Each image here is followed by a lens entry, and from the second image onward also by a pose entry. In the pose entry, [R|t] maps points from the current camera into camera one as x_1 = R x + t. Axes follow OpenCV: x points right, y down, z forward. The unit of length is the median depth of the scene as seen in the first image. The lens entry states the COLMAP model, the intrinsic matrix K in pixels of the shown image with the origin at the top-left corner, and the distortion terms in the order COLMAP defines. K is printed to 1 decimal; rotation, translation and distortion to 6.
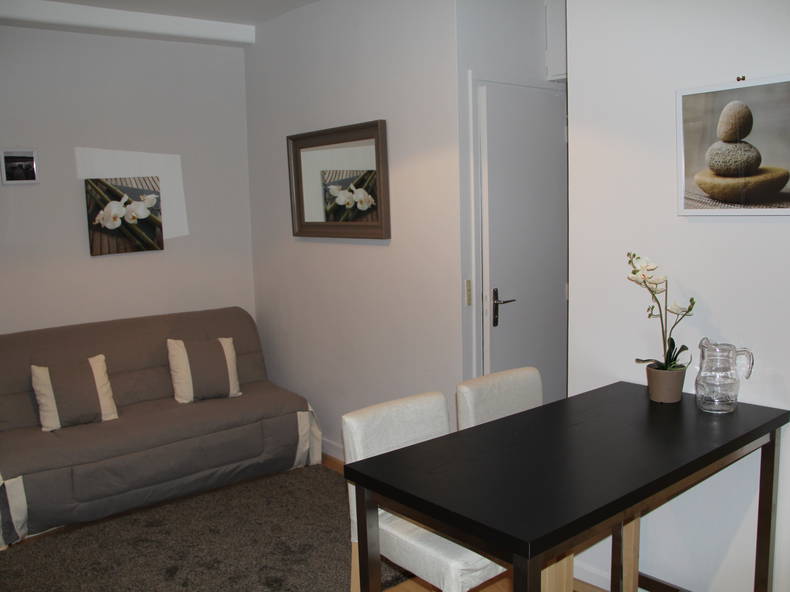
lens RADIAL K [[721.1, 0, 395.0], [0, 721.1, 296.0], [0, 0, 1]] dist [-0.158340, 0.101969]
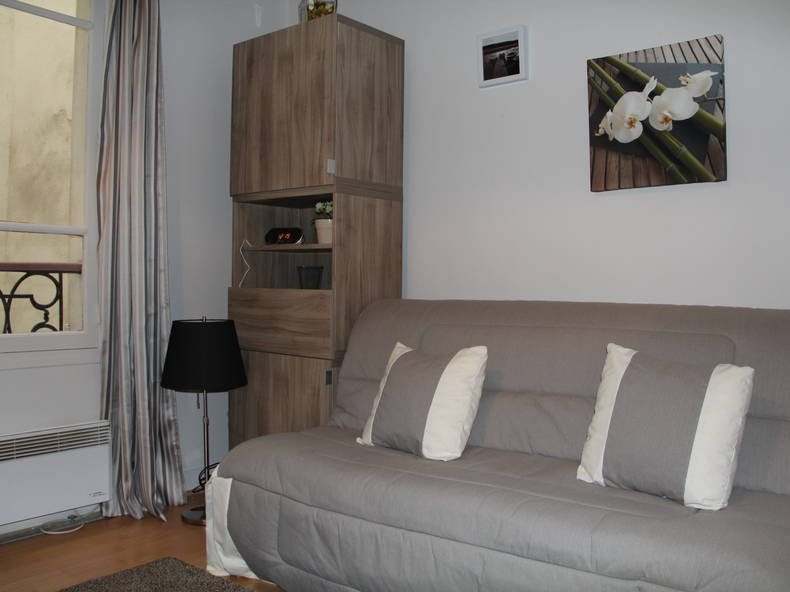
lens RADIAL K [[721.1, 0, 395.0], [0, 721.1, 296.0], [0, 0, 1]] dist [-0.158340, 0.101969]
pose [[0.182366, 0.052896, -0.981807, 0.116379], [-0.146806, 0.988823, 0.026006, 0.036553], [0.972209, 0.139393, 0.188093, 0.732349]]
